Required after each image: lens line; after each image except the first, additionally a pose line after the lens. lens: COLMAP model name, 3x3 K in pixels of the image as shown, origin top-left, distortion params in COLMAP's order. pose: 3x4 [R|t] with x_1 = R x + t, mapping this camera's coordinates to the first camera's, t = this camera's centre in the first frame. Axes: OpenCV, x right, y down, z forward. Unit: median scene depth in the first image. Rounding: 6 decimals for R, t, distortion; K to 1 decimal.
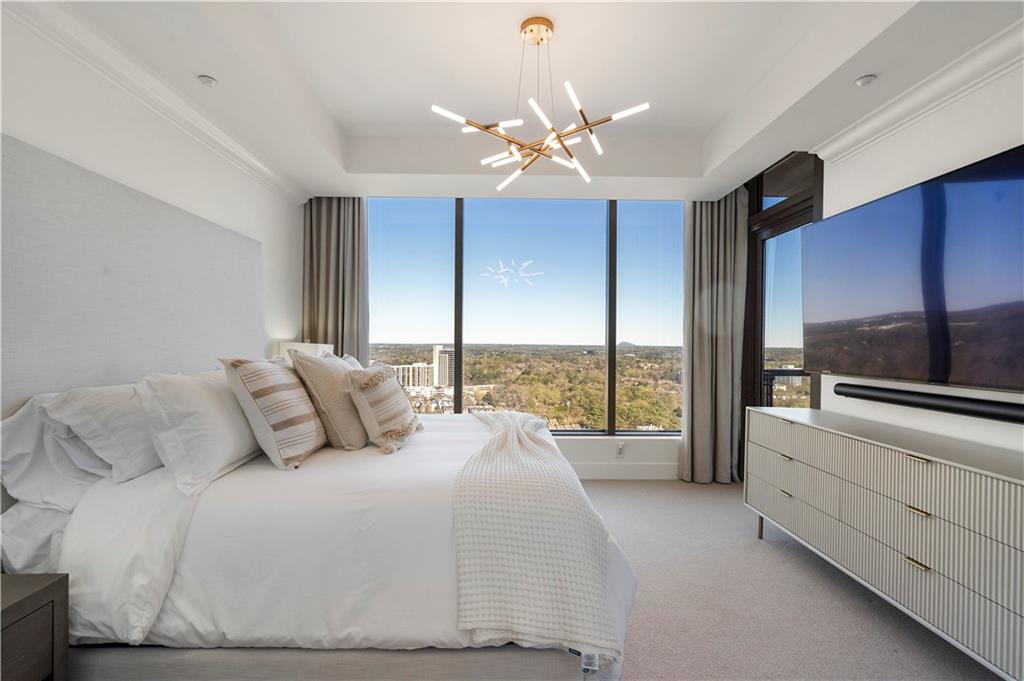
lens RADIAL K [[468.8, 0, 507.4], [0, 468.8, 341.0], [0, 0, 1]] dist [0.001501, 0.000451]
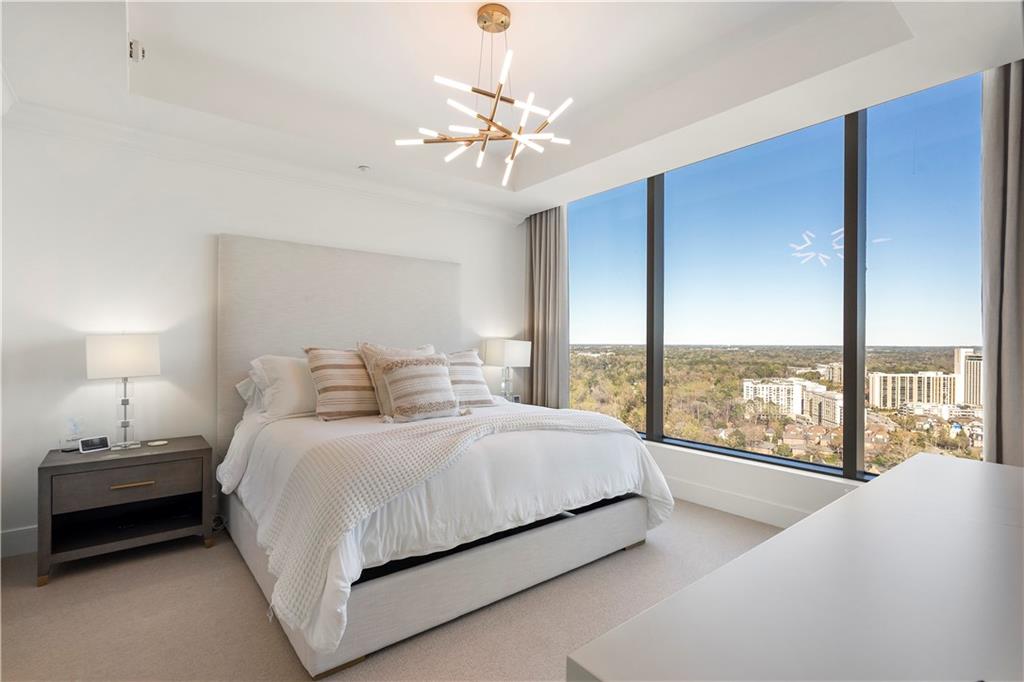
lens RADIAL K [[474.7, 0, 512.6], [0, 474.7, 339.2], [0, 0, 1]] dist [0.002989, 0.000421]
pose [[0.614836, -0.011897, -0.788565, 0.887542], [0.004998, 0.999925, -0.011189, 0.025656], [0.788639, 0.002938, 0.614849, 0.433457]]
